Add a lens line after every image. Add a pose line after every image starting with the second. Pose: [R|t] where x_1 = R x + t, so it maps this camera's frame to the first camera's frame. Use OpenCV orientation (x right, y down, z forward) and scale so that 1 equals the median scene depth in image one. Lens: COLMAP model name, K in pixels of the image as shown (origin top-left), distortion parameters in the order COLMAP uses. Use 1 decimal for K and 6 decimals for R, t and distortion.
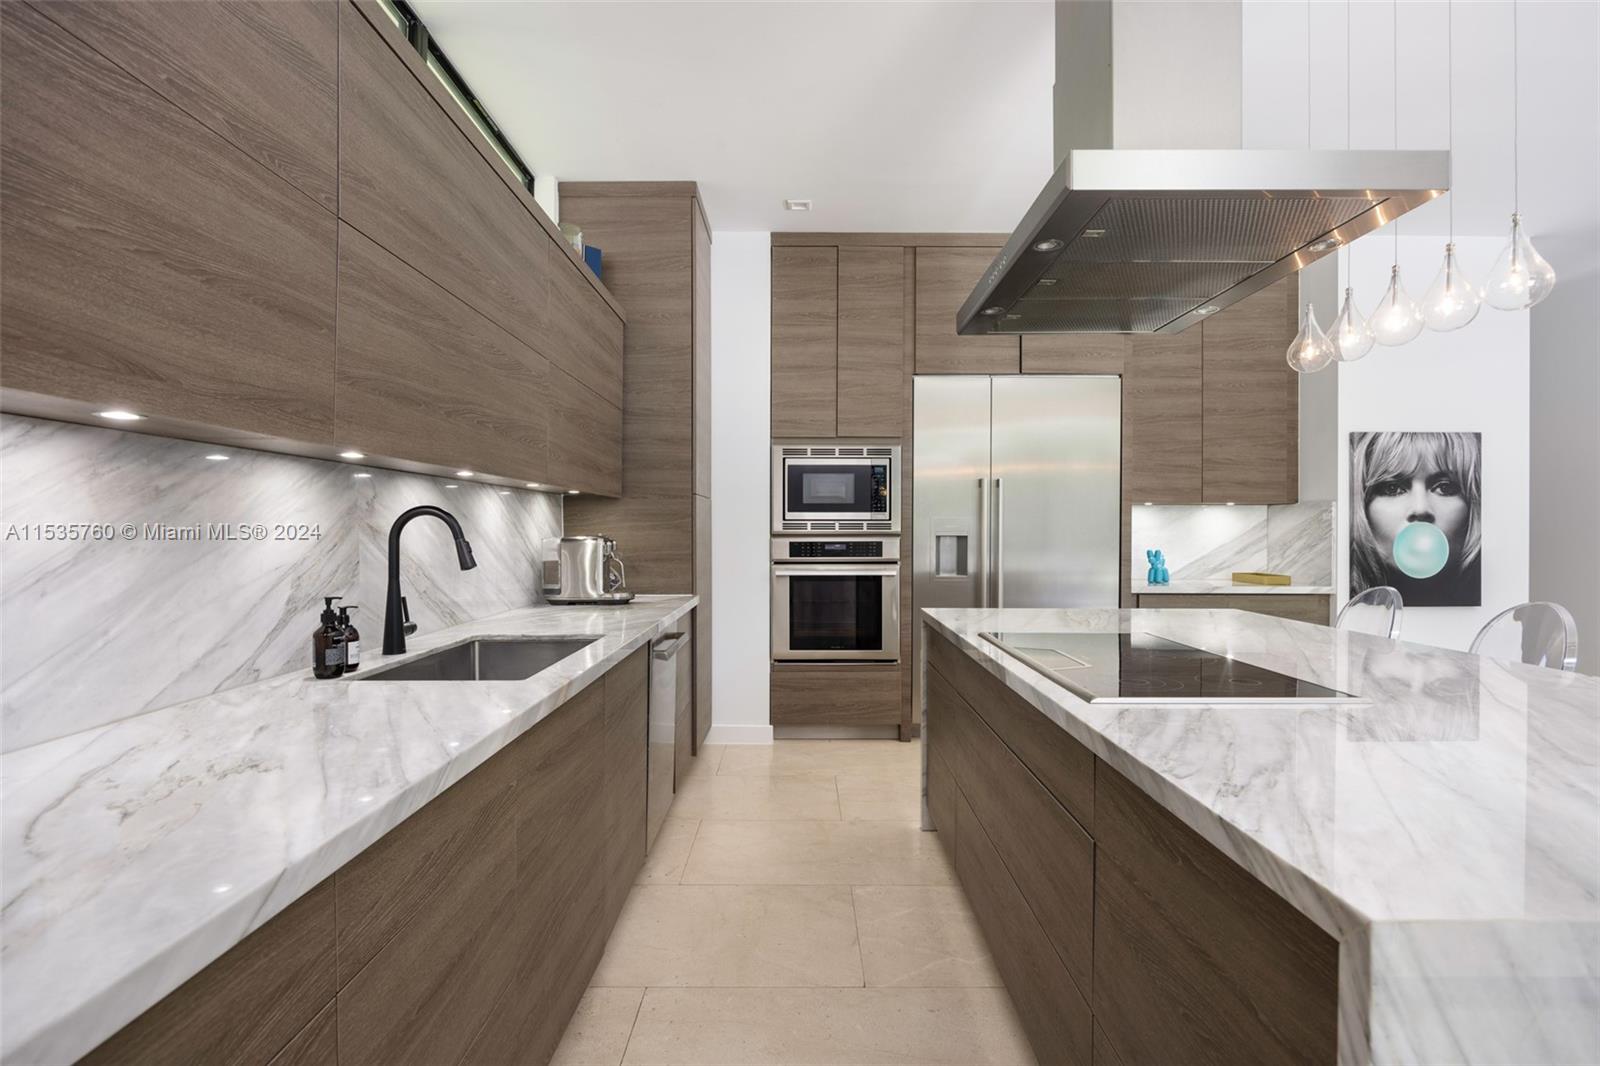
lens RADIAL K [[821.9, 0, 799.5], [0, 821.9, 533.6], [0, 0, 1]] dist [-0.001681, -0.000318]
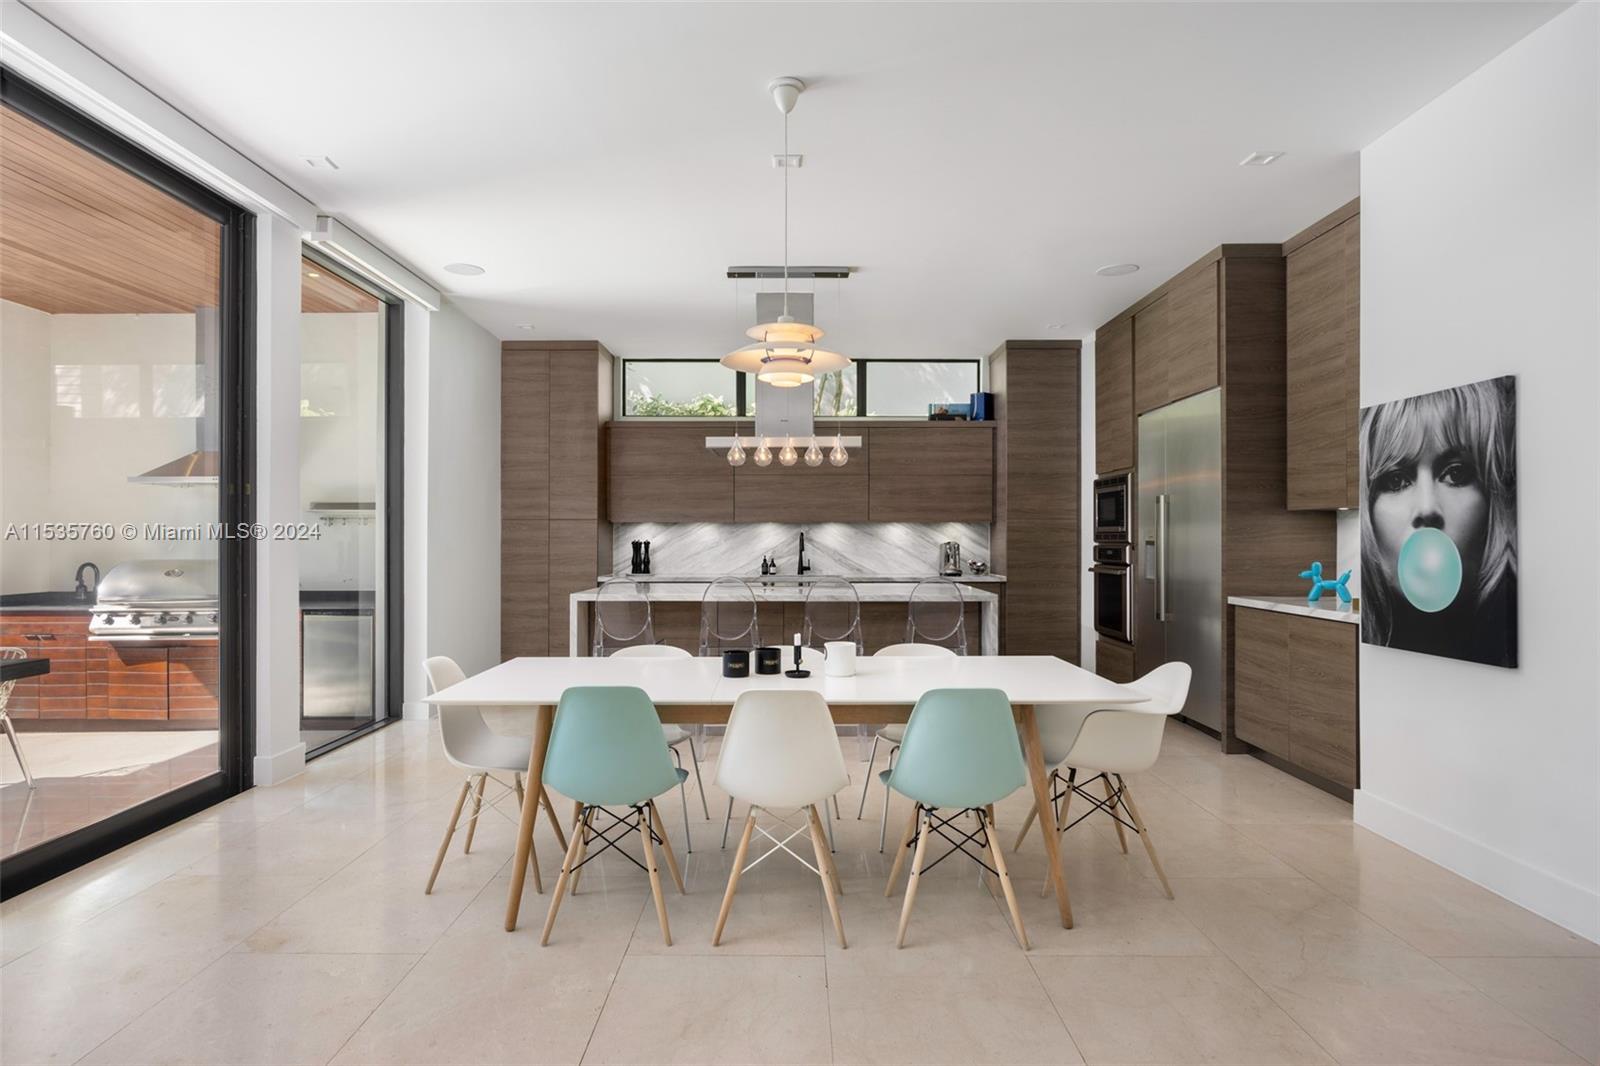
lens RADIAL K [[878.7, 0, 800.3], [0, 878.7, 535.7], [0, 0, 1]] dist [-0.000137, 0.000055]
pose [[0.013488, -0.008460, -0.999873, 1.467470], [-0.004254, 0.999955, -0.008518, 0.000941], [0.999900, 0.004369, 0.013451, 0.478372]]
